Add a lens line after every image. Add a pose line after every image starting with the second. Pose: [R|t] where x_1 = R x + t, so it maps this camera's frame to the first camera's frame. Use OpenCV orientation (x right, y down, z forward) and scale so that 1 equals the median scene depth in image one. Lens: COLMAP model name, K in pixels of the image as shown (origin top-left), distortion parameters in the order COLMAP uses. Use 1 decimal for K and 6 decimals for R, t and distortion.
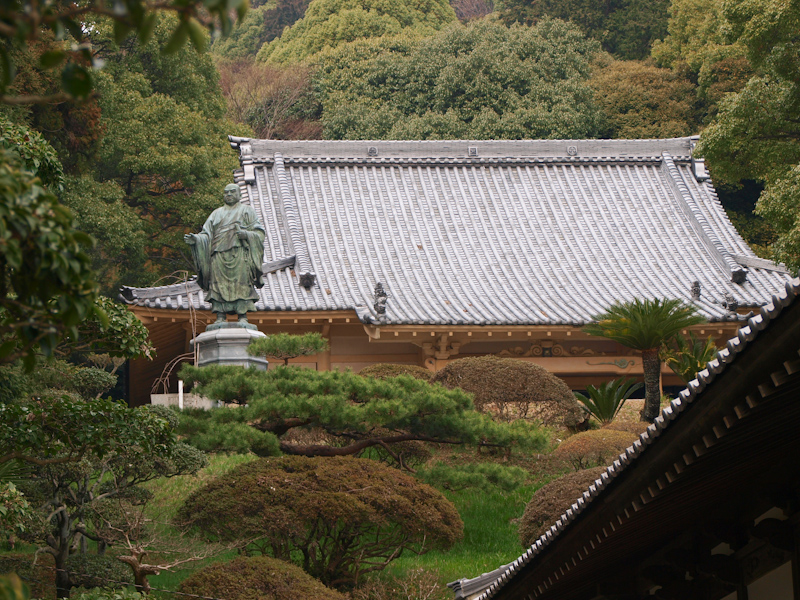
lens RADIAL K [[2192.6, 0, 400.0], [0, 2192.6, 300.0], [0, 0, 1]] dist [0.096462, 0.172974]
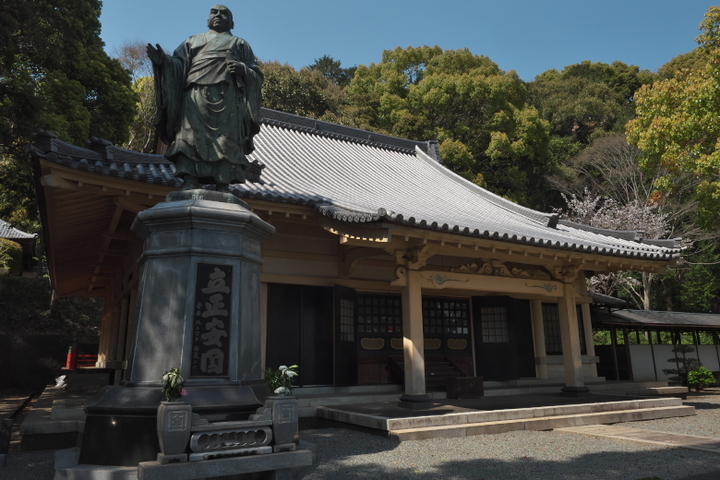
lens RADIAL K [[500.3, 0, 360.0], [0, 500.3, 240.0], [0, 0, 1]] dist [-0.006414, -0.001327]
pose [[0.921868, 0.112229, 0.370897, -0.087695], [-0.116898, 0.993094, -0.009947, 0.019792], [-0.369452, -0.034187, 0.928621, 0.840892]]
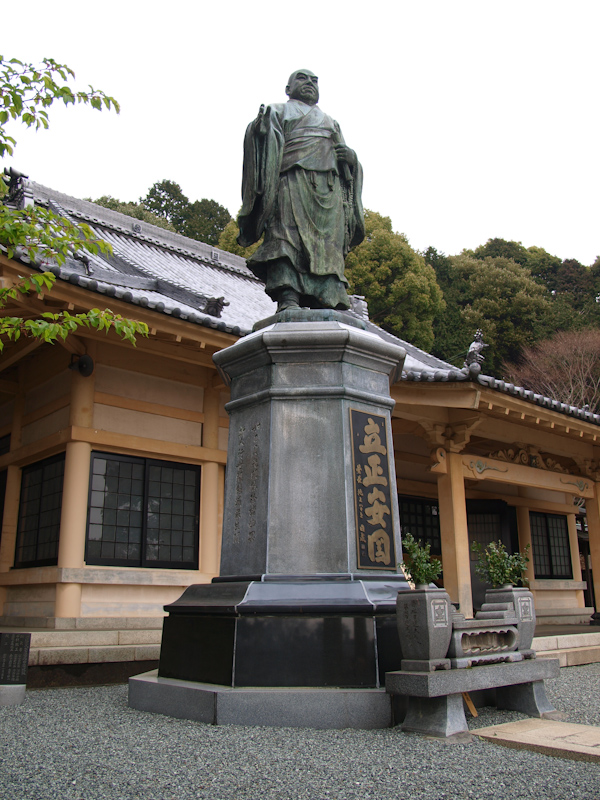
lens RADIAL K [[714.5, 0, 300.0], [0, 714.5, 400.0], [0, 0, 1]] dist [-0.064446, 0.007582]
pose [[0.812774, 0.184175, 0.552700, -0.158180], [-0.161320, 0.982766, -0.090256, 0.040829], [-0.559798, -0.015804, 0.828478, 0.872285]]
